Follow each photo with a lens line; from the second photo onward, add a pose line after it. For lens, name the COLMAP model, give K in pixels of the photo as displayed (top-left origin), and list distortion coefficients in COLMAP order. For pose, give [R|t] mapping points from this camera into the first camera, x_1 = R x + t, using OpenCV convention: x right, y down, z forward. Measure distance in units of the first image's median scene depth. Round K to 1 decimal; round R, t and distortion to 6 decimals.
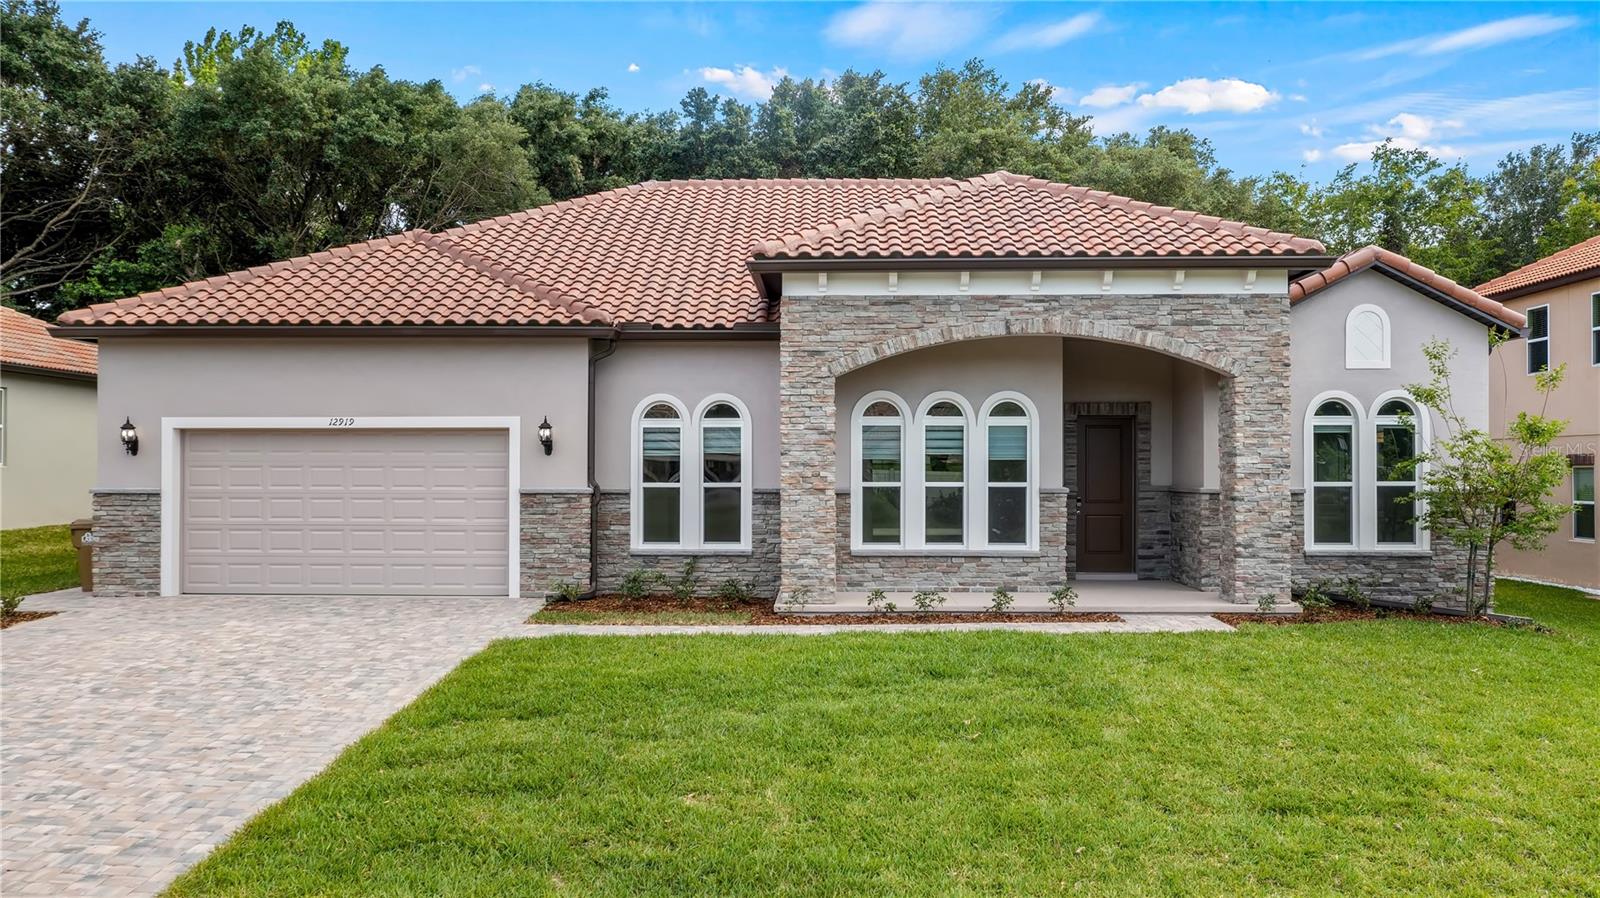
lens RADIAL K [[1272.9, 0, 806.3], [0, 1272.9, 454.6], [0, 0, 1]] dist [-0.015081, -0.009185]
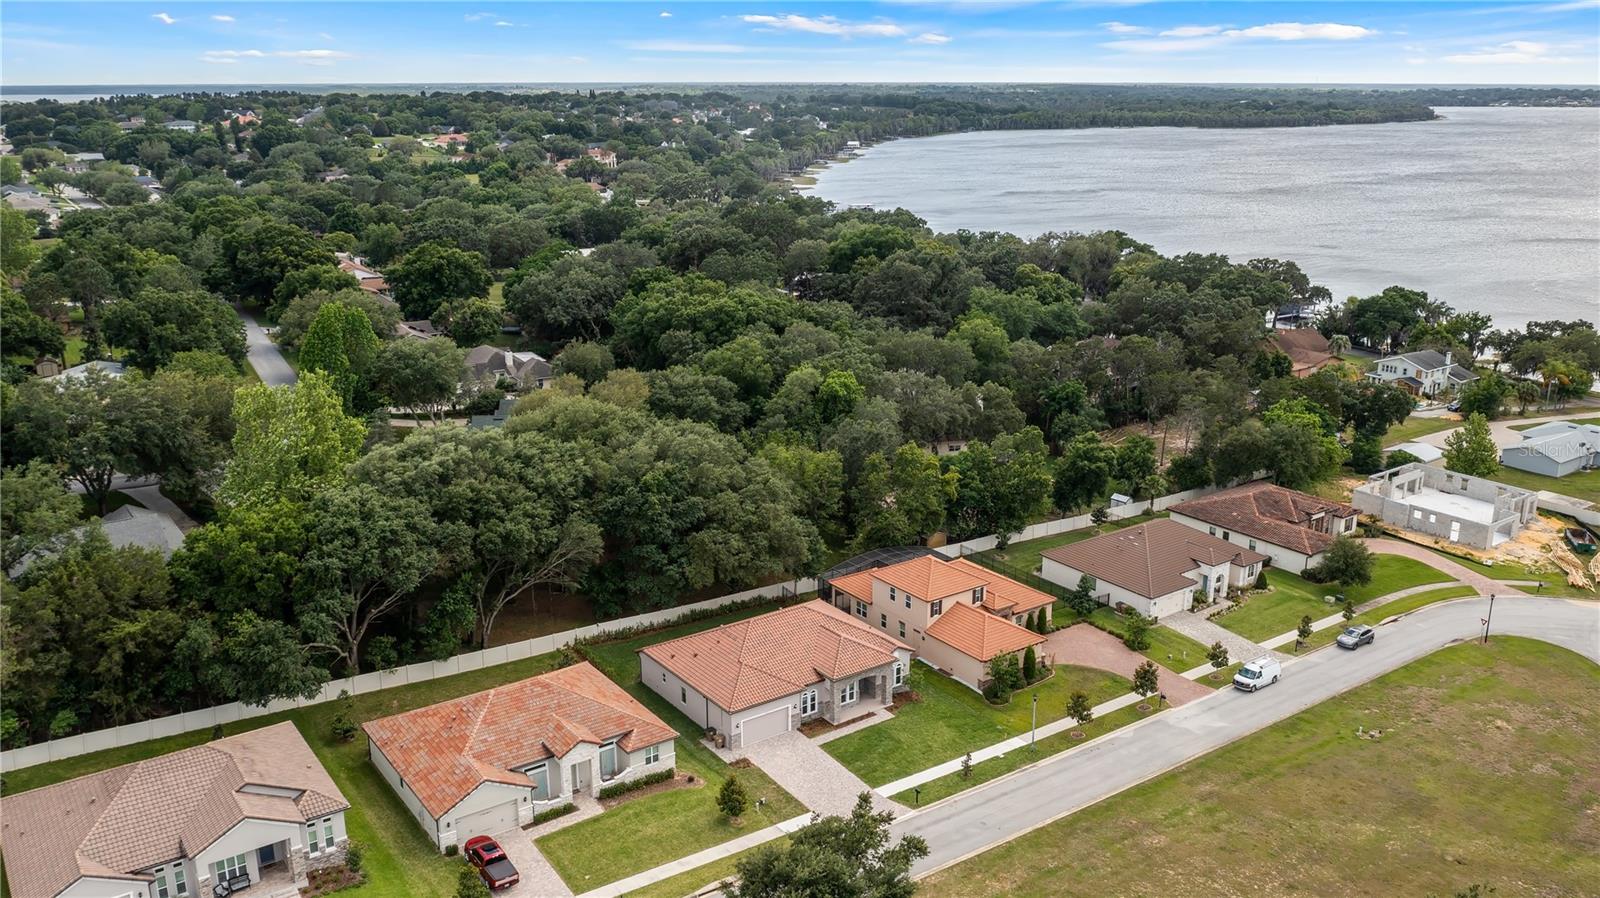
lens RADIAL K [[1272.9, 0, 799.6], [0, 1272.9, 443.6], [0, 0, 1]] dist [-0.015081, -0.009185]
pose [[0.791179, -0.160996, 0.590014, -3.614281], [-0.009086, 0.961528, 0.274555, -2.922316], [-0.611517, -0.222583, 0.759278, -3.408111]]
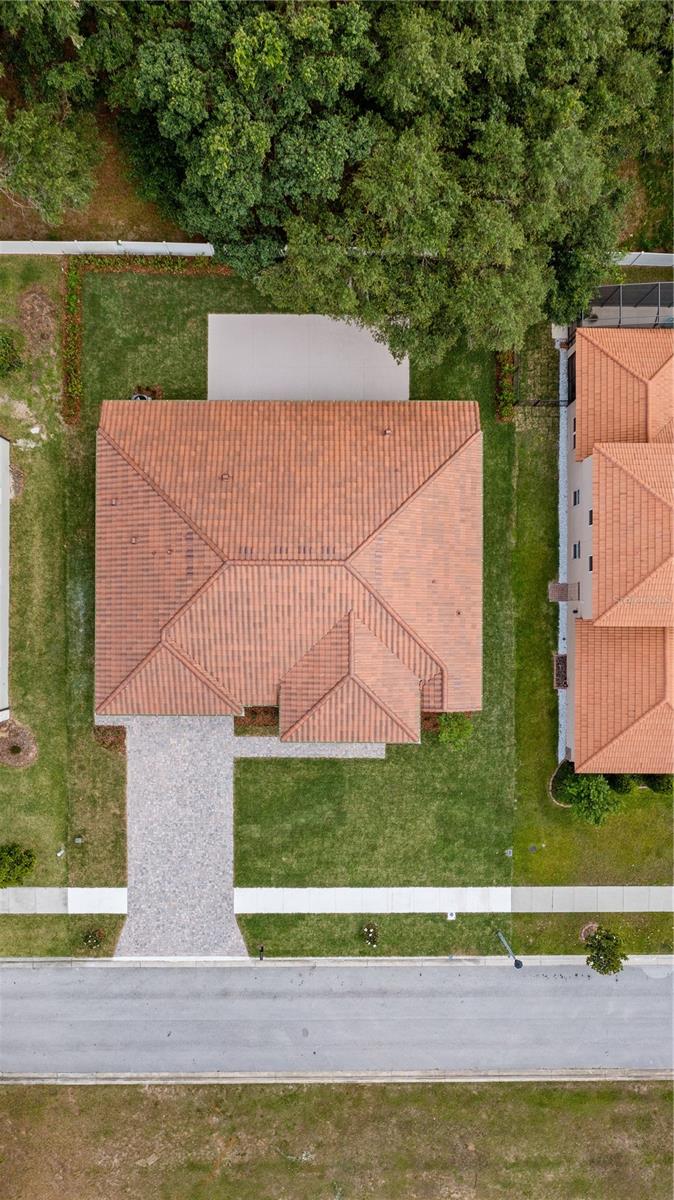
lens RADIAL K [[954.7, 0, 334.9], [0, 954.7, 600.7], [0, 0, 1]] dist [-0.015081, -0.009185]
pose [[0.999172, -0.038323, 0.013634, 0.095951], [-0.013388, 0.006679, 0.999888, -2.927925], [-0.038410, -0.999243, 0.006161, 1.283647]]
